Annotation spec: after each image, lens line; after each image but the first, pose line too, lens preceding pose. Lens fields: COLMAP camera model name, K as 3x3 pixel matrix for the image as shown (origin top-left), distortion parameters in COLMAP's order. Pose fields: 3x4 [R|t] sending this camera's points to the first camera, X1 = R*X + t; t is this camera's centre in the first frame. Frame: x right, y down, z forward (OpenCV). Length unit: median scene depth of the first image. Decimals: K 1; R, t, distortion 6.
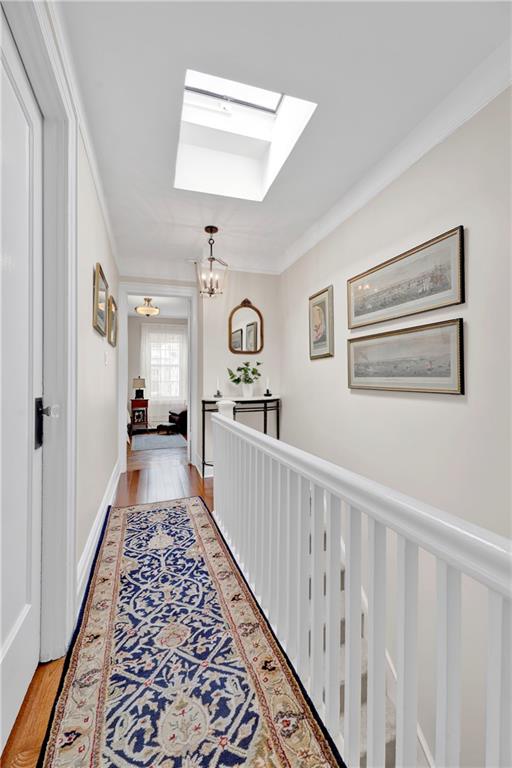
lens RADIAL K [[327.9, 0, 260.9], [0, 327.9, 385.9], [0, 0, 1]] dist [-0.028136, 0.014975]
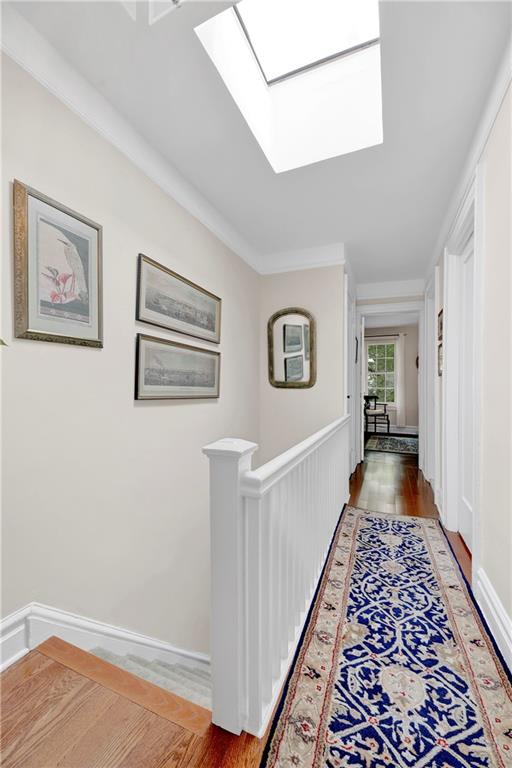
lens RADIAL K [[327.9, 0, 260.9], [0, 327.9, 385.9], [0, 0, 1]] dist [-0.028136, 0.014975]
pose [[-0.766025, -0.005610, 0.642786, -0.532137], [-0.003313, 0.999983, 0.004780, -0.035804], [-0.642802, 0.001533, -0.766031, 1.769062]]
